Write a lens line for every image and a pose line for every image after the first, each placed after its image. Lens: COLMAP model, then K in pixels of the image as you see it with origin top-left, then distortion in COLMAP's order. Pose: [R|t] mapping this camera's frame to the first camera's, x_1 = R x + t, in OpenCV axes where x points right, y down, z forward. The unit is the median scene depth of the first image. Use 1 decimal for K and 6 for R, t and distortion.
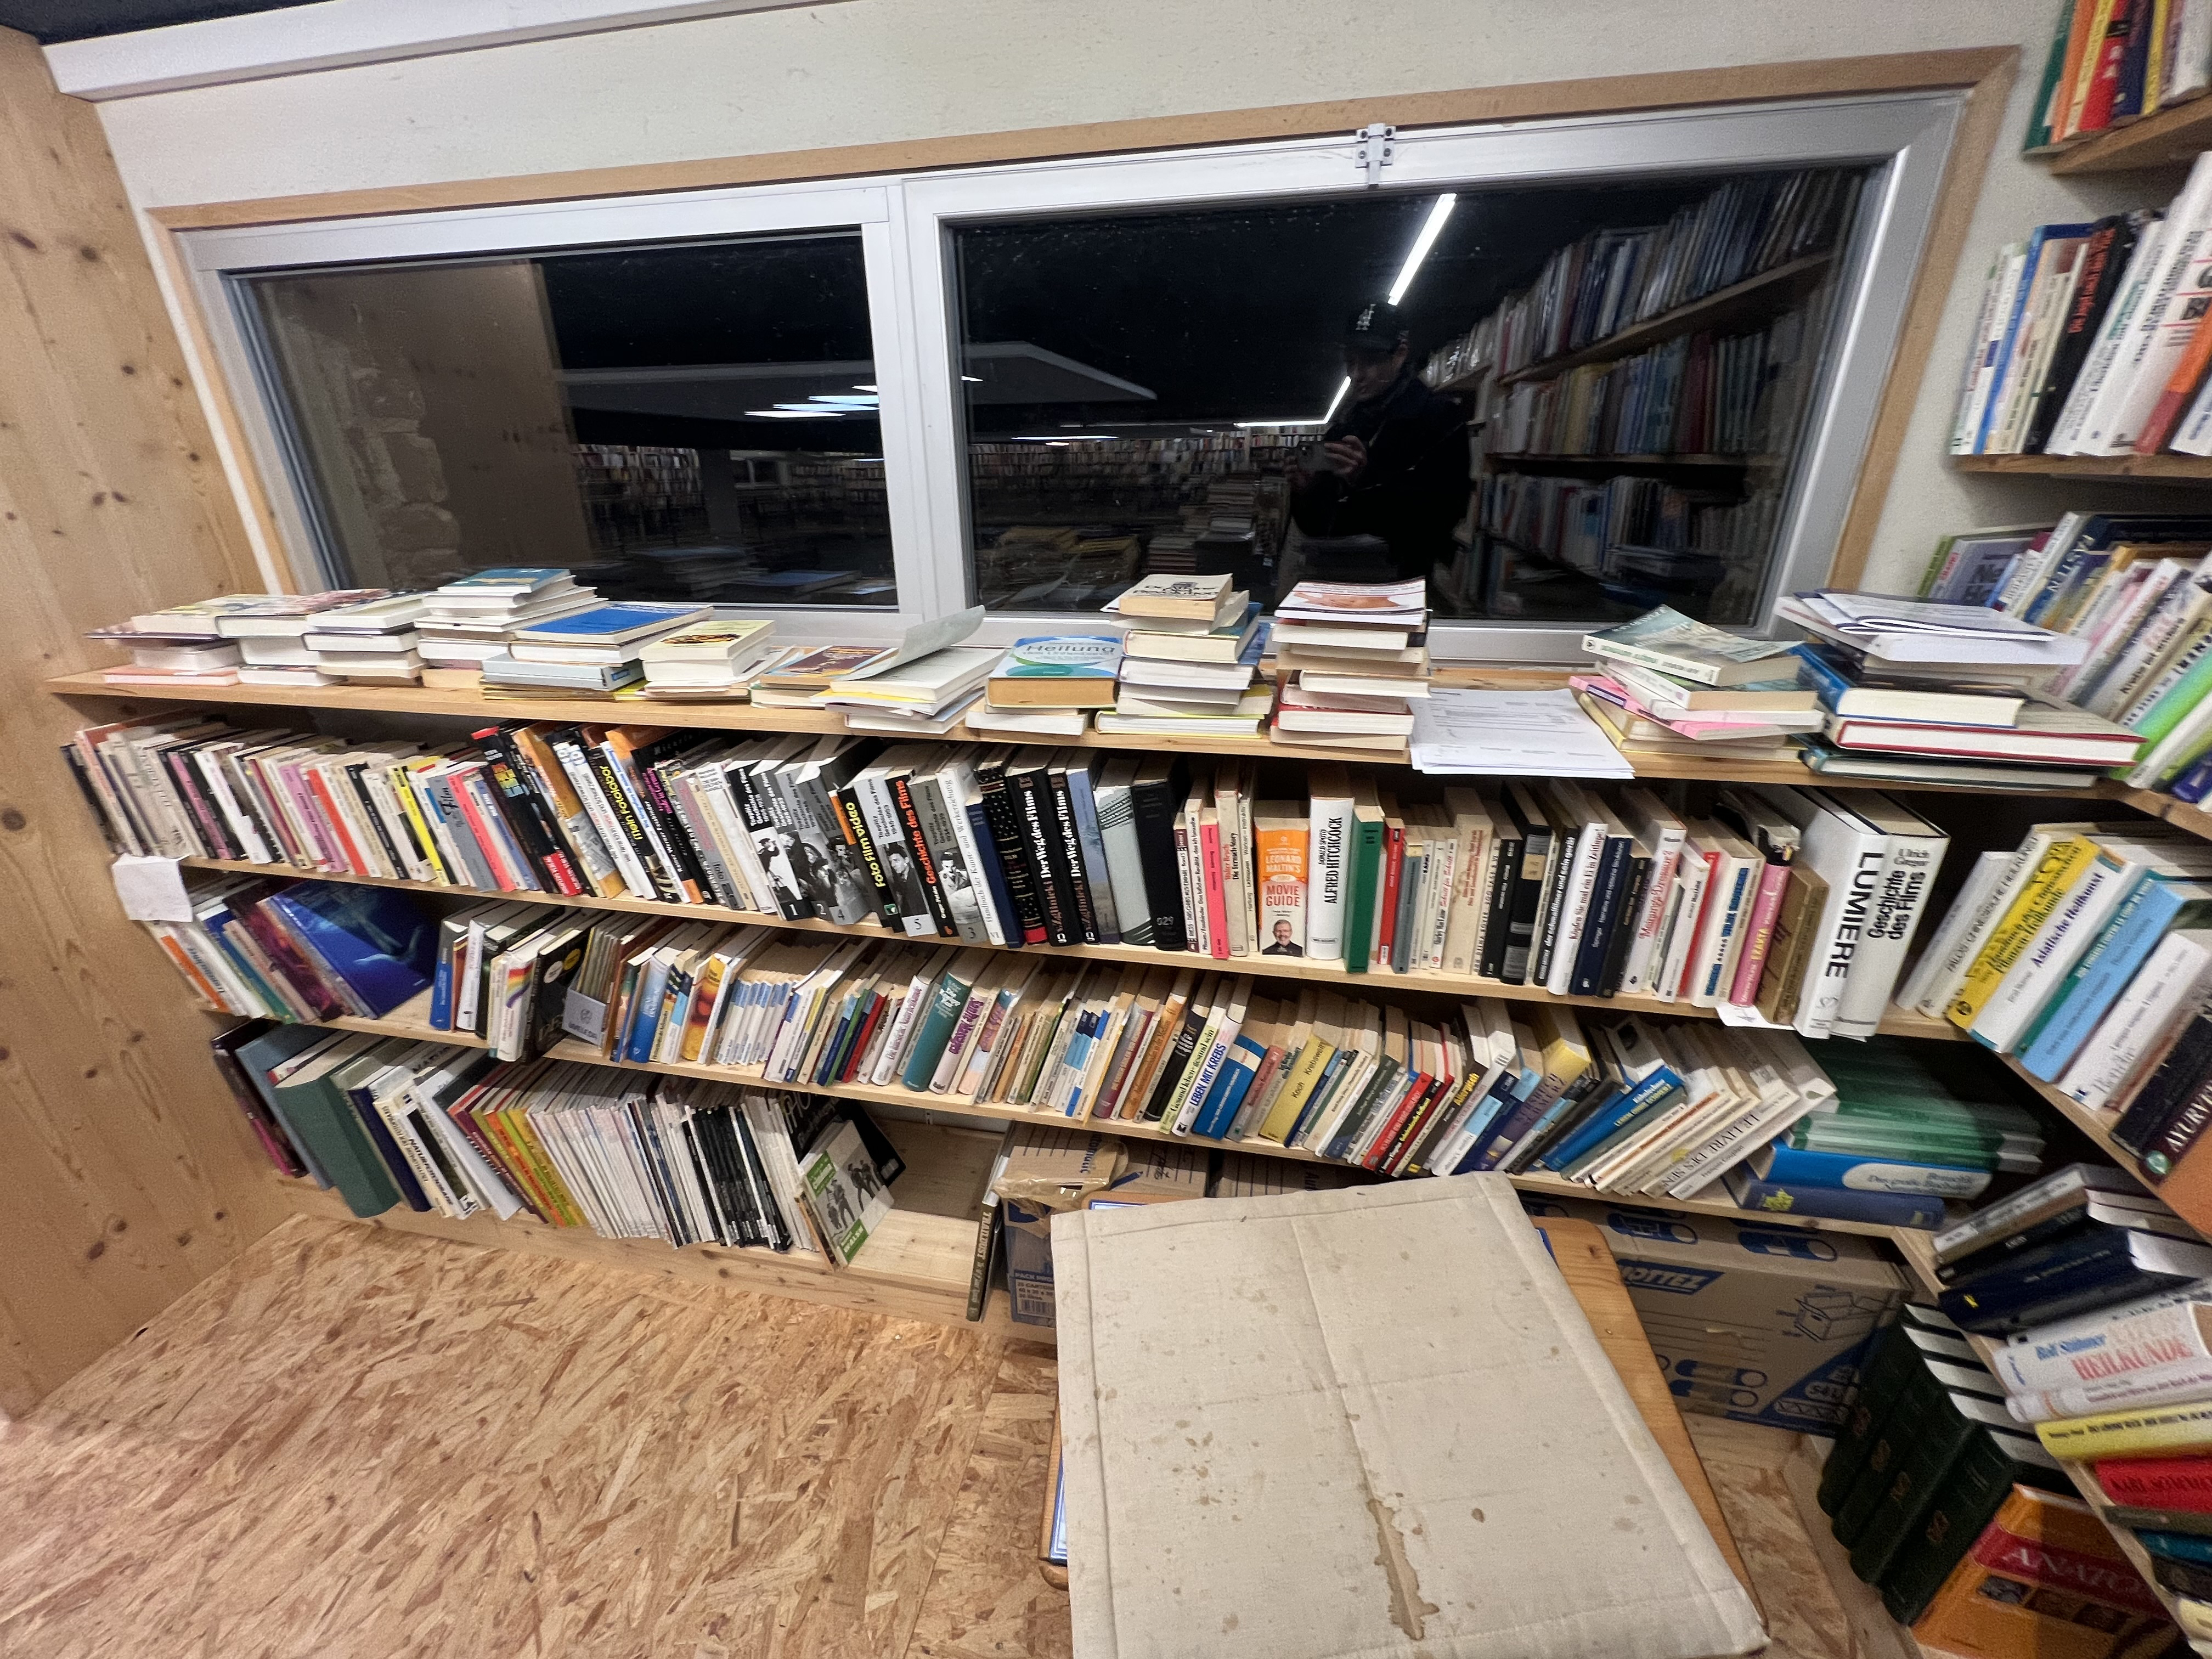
lens RADIAL K [[894.2, 0, 1105.5], [0, 894.2, 834.6], [0, 0, 1]] dist [-0.004772, 0.000537]
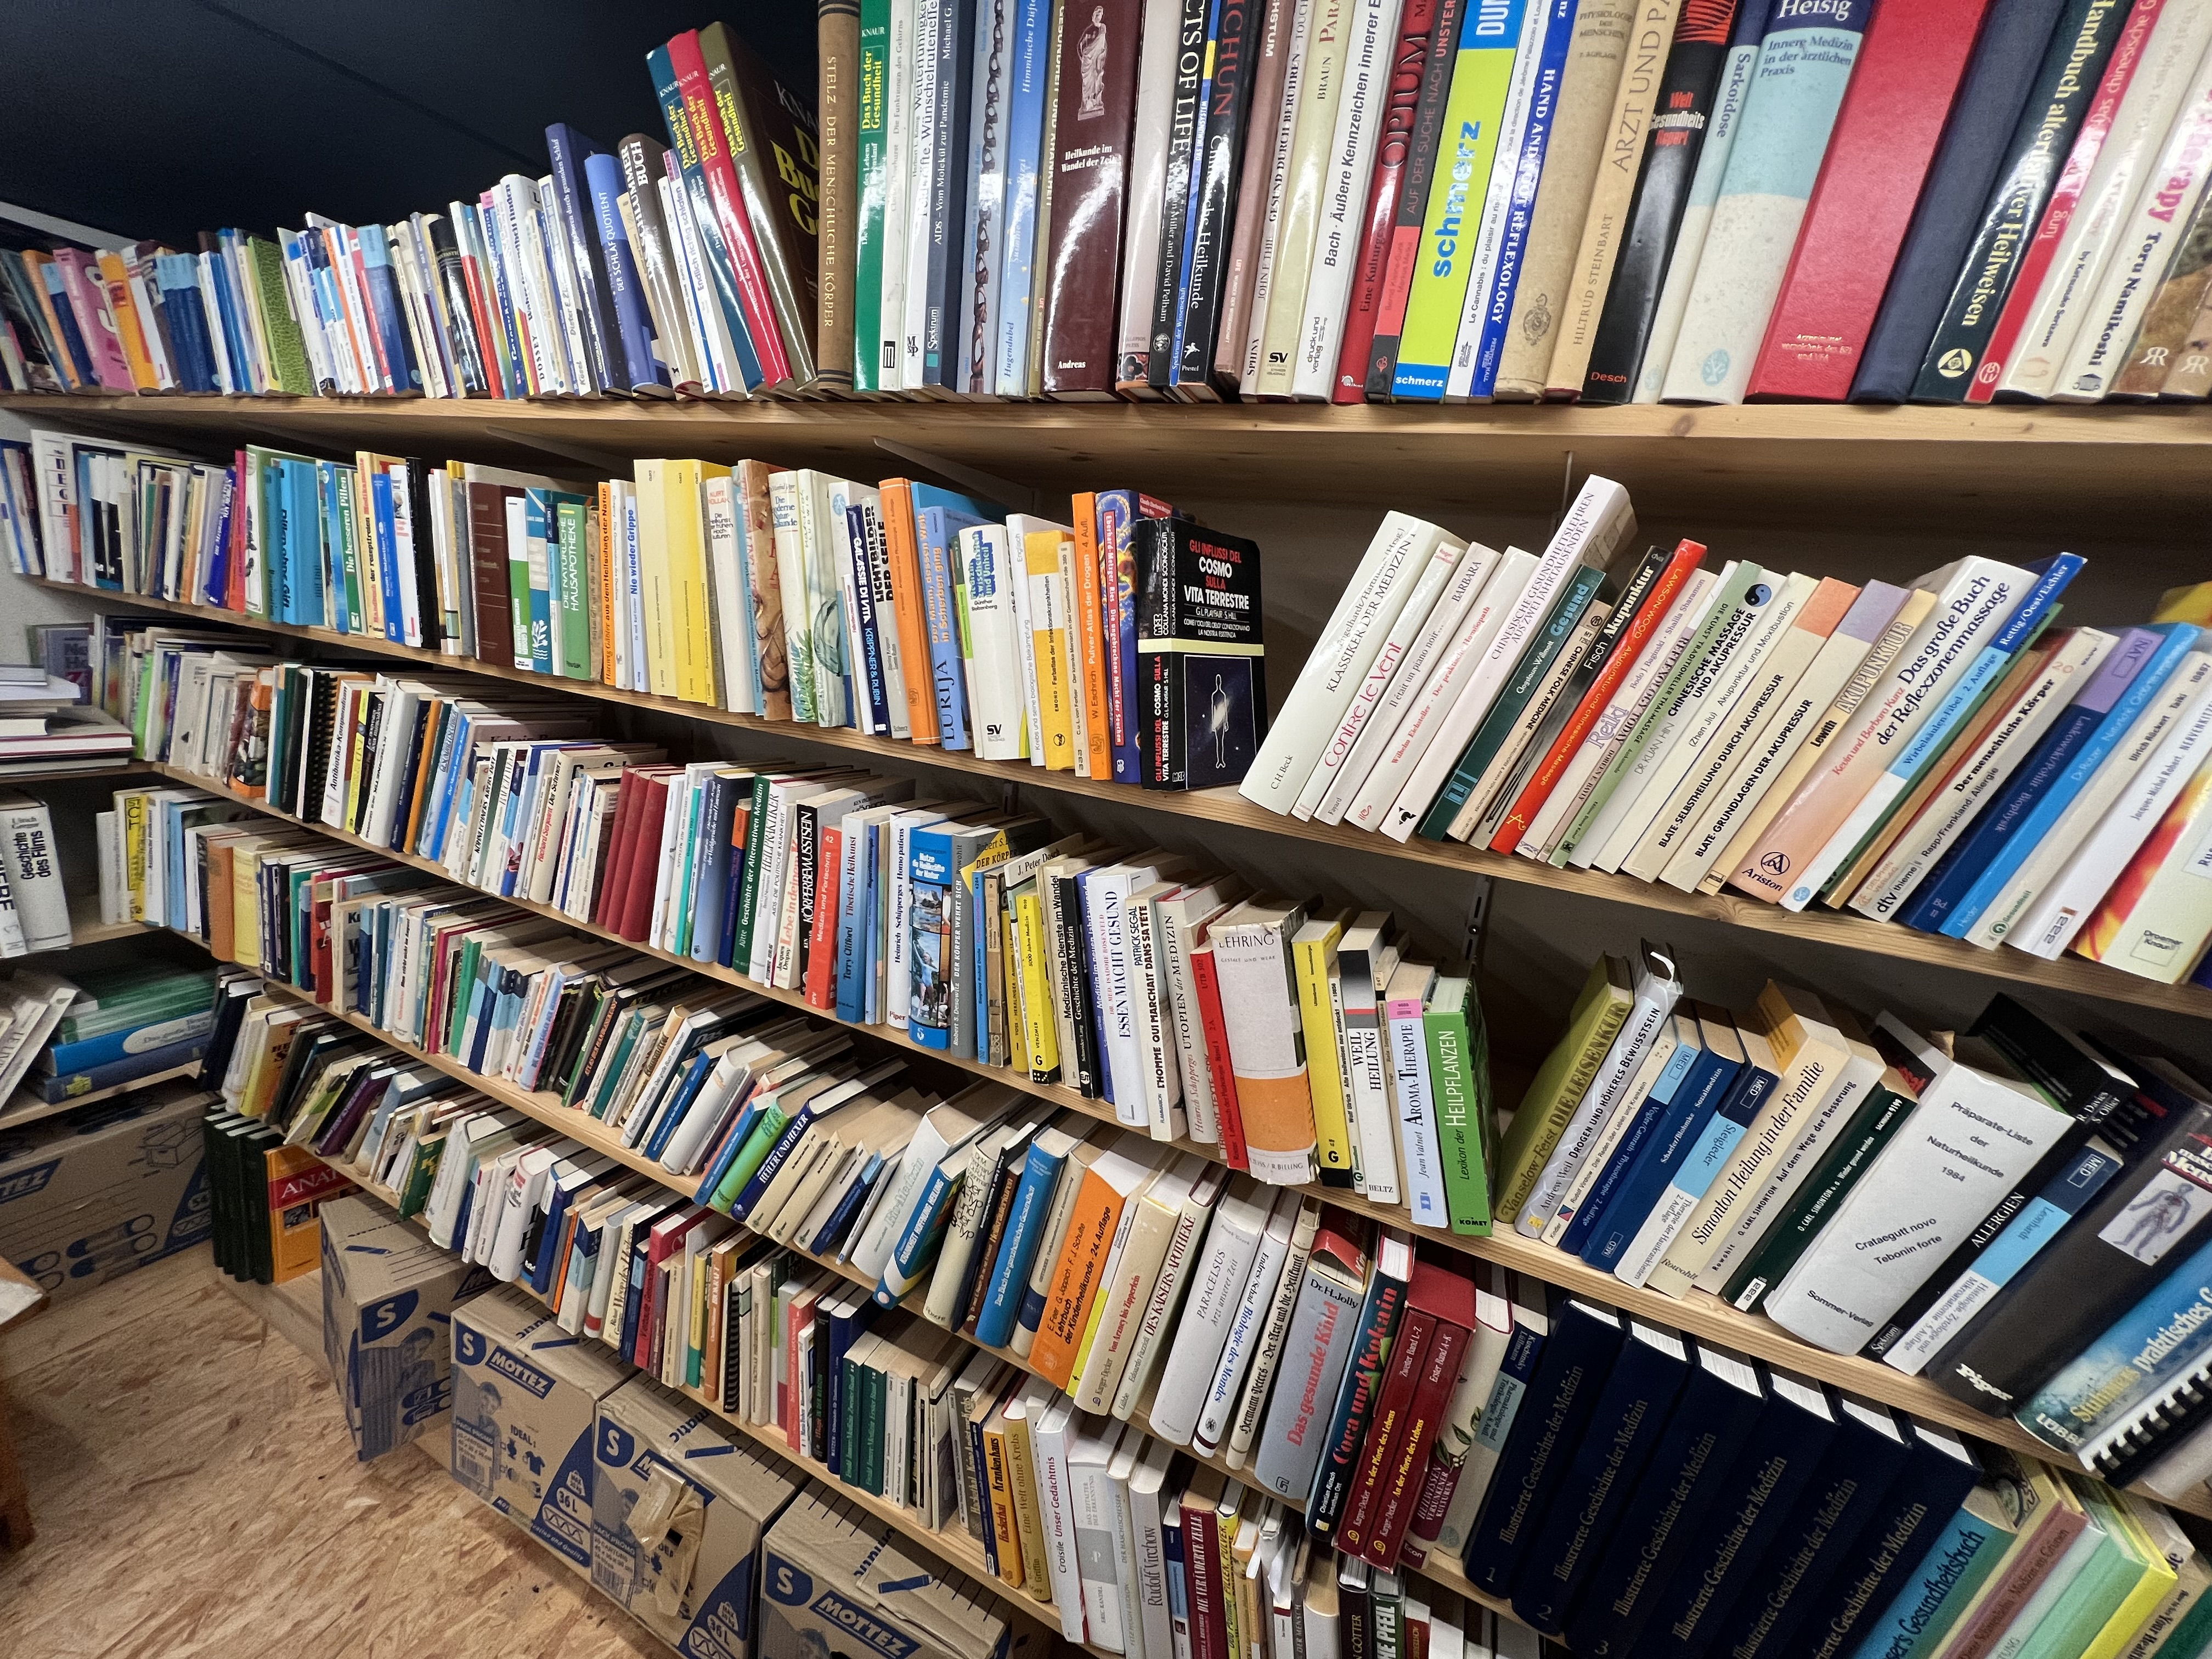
lens RADIAL K [[894.2, 0, 1105.5], [0, 894.2, 834.6], [0, 0, 1]] dist [-0.004772, 0.000537]
pose [[0.247843, -0.190023, 0.949982, -0.119329], [0.277987, 0.953290, 0.118160, 0.377123], [-0.928061, 0.234798, 0.289090, -1.185229]]
